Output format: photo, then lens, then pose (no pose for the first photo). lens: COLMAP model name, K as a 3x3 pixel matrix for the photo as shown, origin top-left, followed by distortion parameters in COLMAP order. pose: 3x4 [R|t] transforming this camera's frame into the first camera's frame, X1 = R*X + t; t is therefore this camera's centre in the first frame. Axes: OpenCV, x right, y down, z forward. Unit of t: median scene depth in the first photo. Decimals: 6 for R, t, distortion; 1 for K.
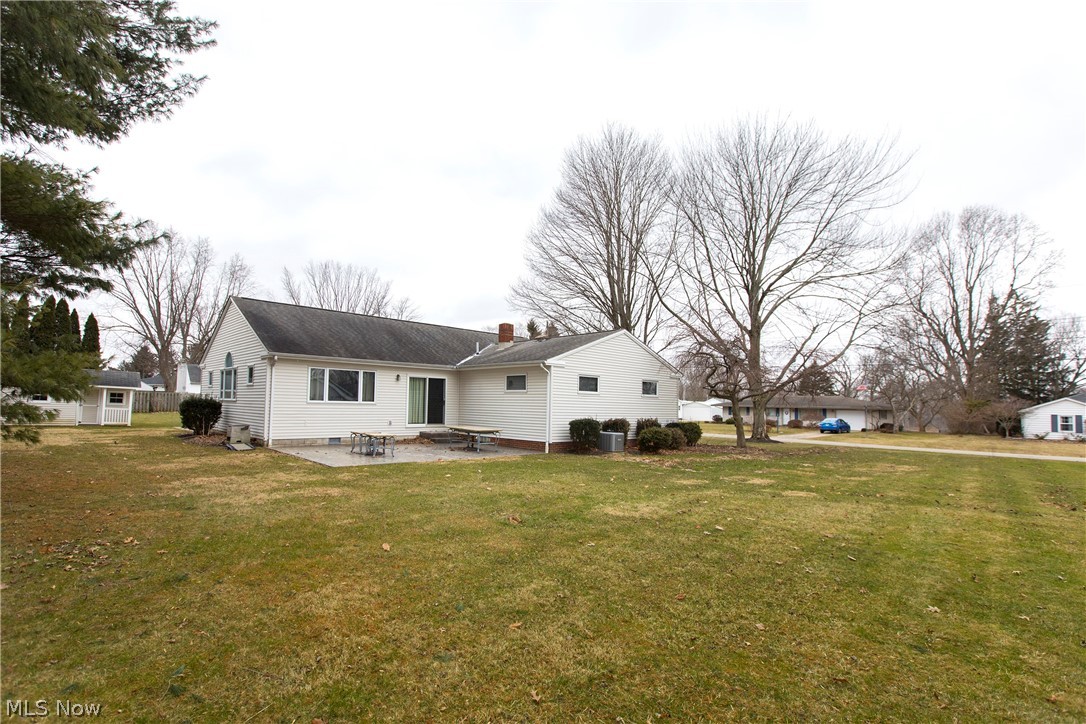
lens RADIAL K [[508.0, 0, 544.5], [0, 508.0, 384.2], [0, 0, 1]] dist [0.000645, -0.000332]
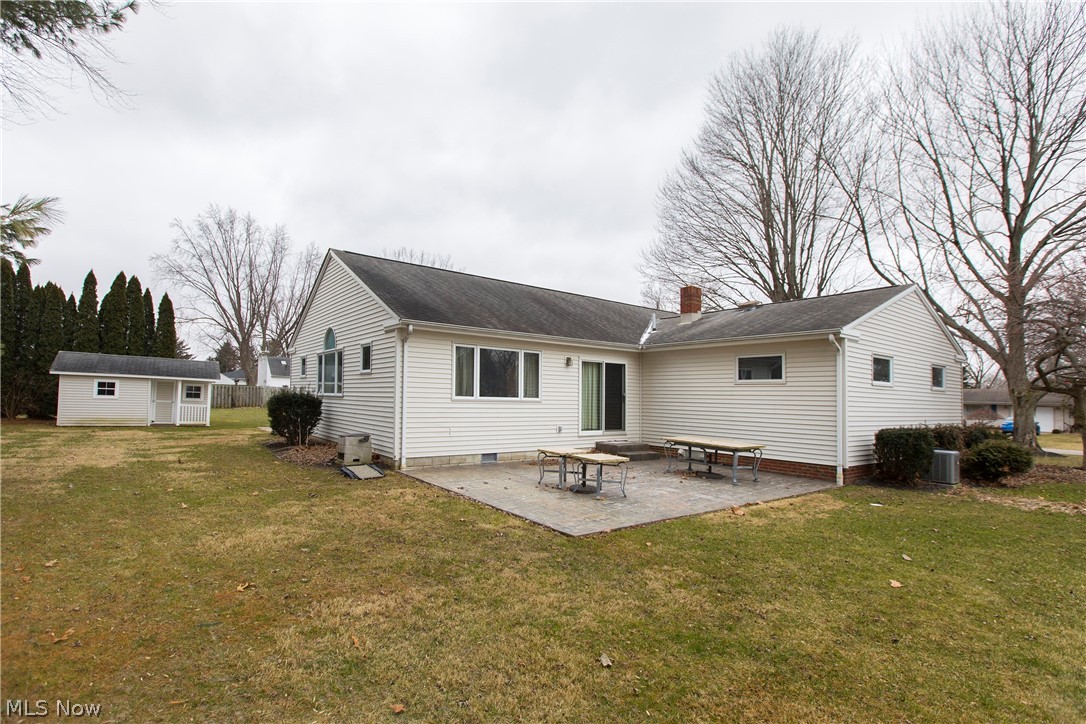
lens RADIAL K [[511.9, 0, 540.5], [0, 511.9, 393.1], [0, 0, 1]] dist [-0.000187, -0.000185]
pose [[0.992829, -0.000250, -0.119543, -0.229508], [0.003791, 0.999561, 0.029397, 0.007623], [0.119483, -0.029640, 0.992394, 0.304469]]
